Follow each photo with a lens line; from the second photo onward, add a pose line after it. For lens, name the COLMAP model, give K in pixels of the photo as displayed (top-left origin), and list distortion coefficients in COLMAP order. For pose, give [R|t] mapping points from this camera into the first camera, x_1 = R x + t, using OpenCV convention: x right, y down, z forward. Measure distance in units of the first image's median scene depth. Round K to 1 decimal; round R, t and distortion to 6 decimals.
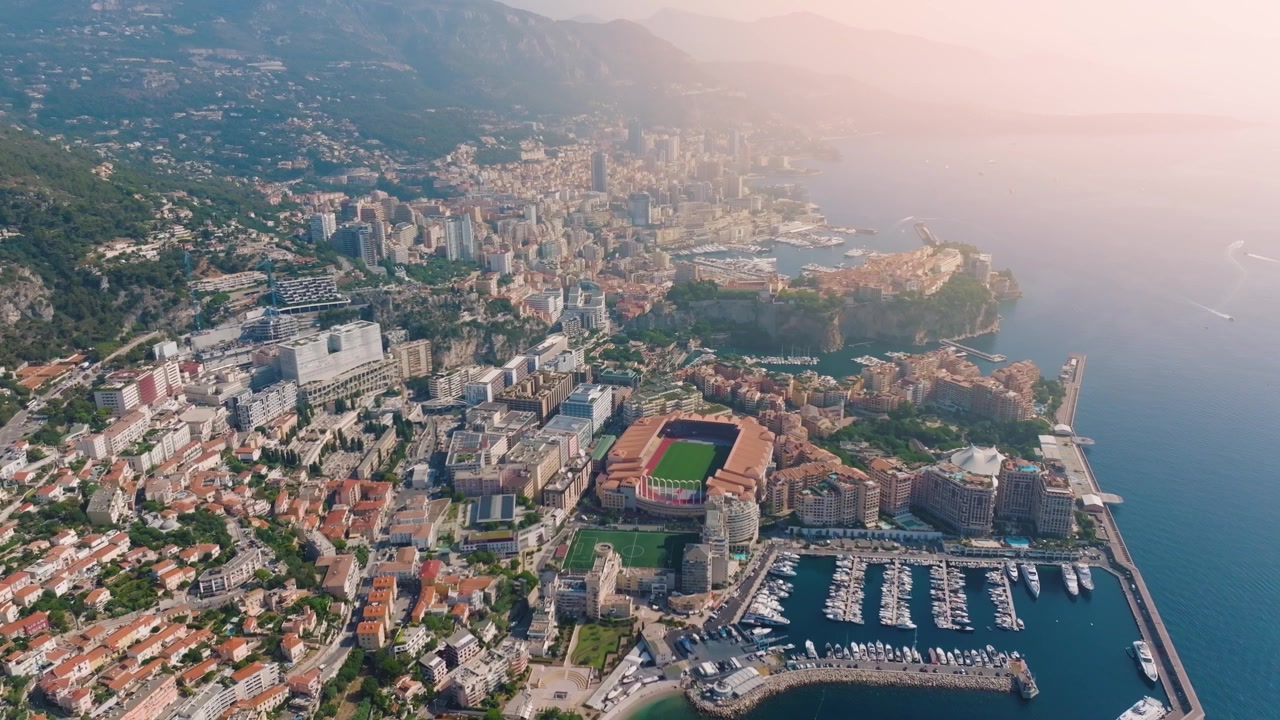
lens RADIAL K [[912.6, 0, 642.6], [0, 912.6, 361.7], [0, 0, 1]] dist [0.006021, 0.005826]
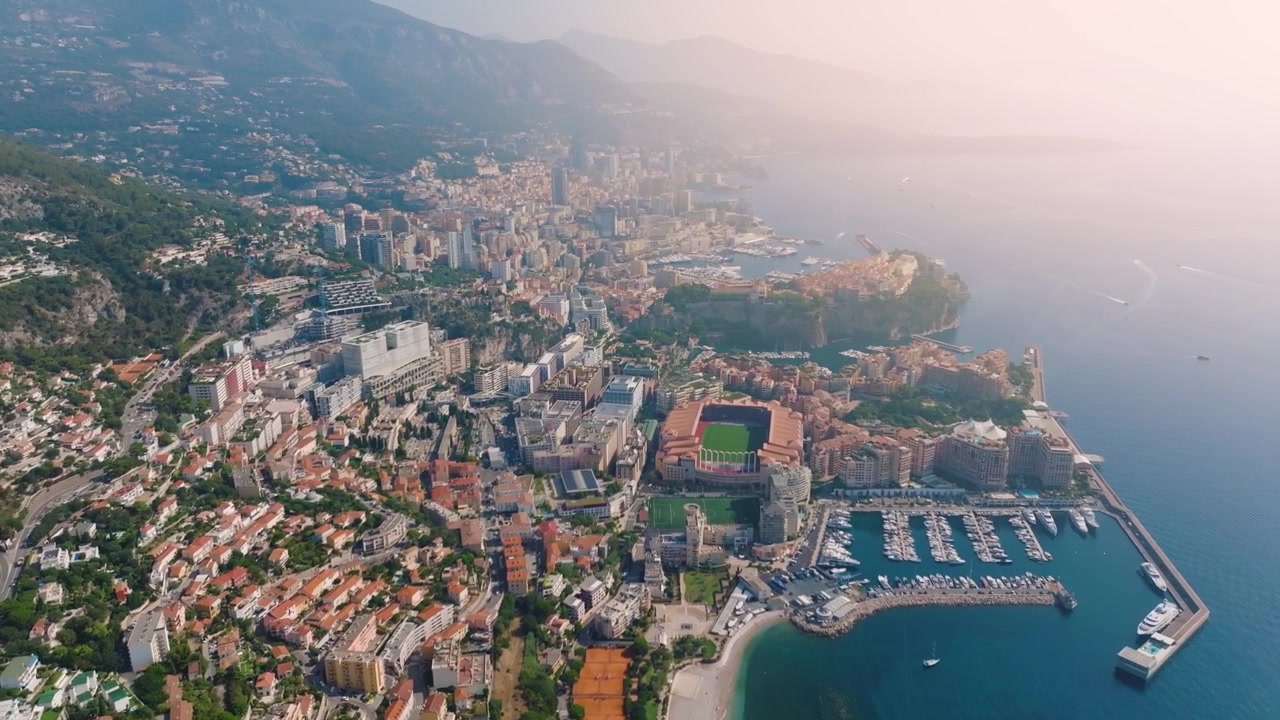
lens RADIAL K [[912.6, 0, 643.8], [0, 912.6, 364.4], [0, 0, 1]] dist [0.006021, 0.005826]
pose [[0.994096, -0.019656, 0.106710, -0.149934], [0.021516, 0.999636, -0.016301, 0.029389], [-0.106351, 0.018501, 0.994157, -0.086064]]
